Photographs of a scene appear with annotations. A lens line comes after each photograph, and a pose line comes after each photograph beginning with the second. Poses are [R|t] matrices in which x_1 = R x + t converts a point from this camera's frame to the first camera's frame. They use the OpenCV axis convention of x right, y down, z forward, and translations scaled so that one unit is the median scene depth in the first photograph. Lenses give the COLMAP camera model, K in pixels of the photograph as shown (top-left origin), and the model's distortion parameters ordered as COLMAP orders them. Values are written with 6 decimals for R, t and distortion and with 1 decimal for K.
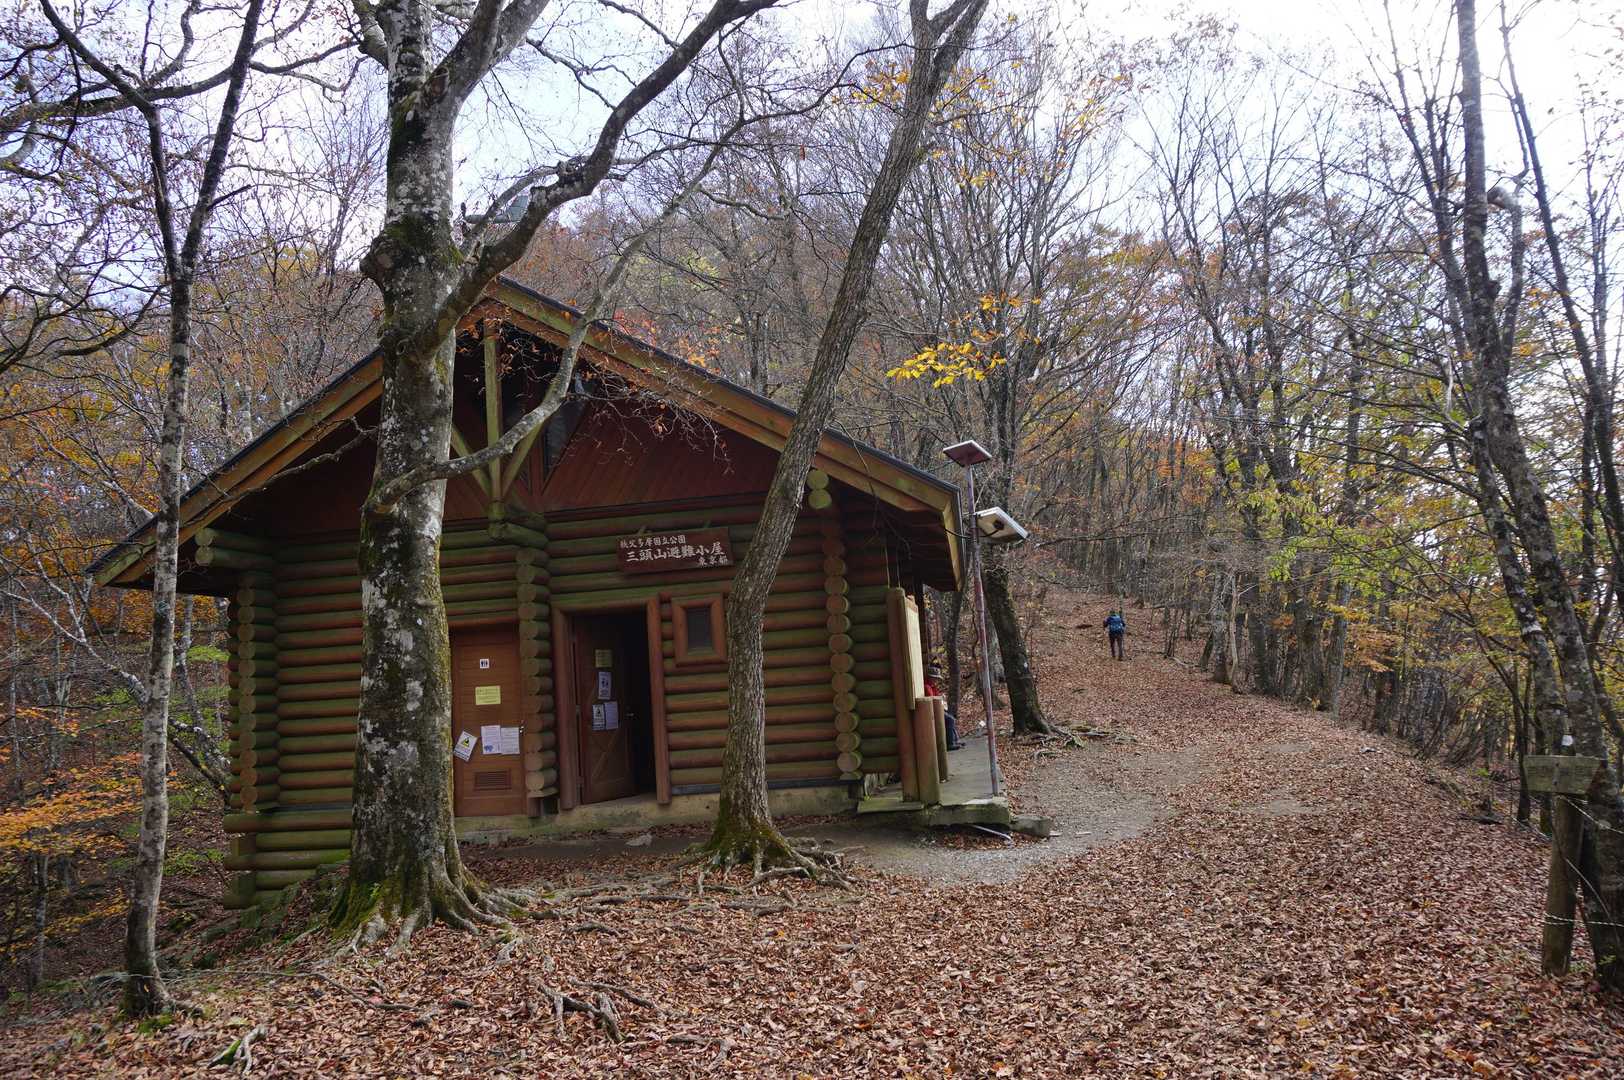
lens RADIAL K [[1146.6, 0, 812.0], [0, 1146.6, 540.0], [0, 0, 1]] dist [-0.088103, -0.000338]
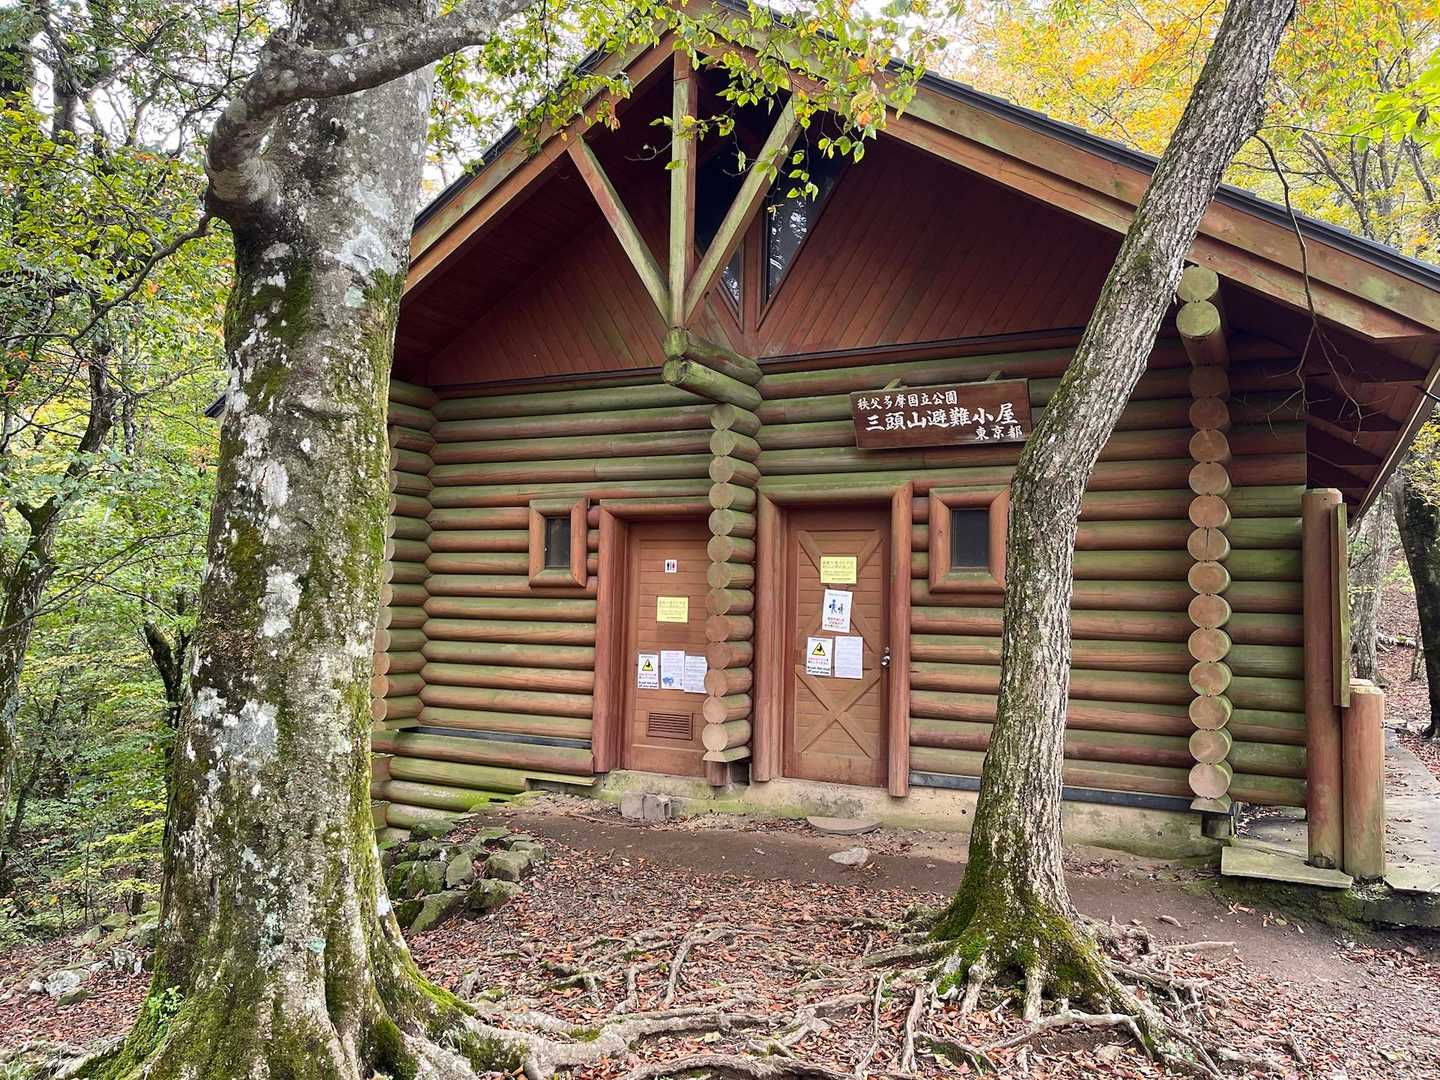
lens RADIAL K [[1151.1, 0, 720.0], [0, 1151.1, 540.0], [0, 0, 1]] dist [0.038635, -0.008903]
pose [[0.942360, 0.074261, -0.326257, -0.020728], [-0.052049, 0.995725, 0.076303, 0.041393], [0.330528, -0.054923, 0.942197, 0.384983]]
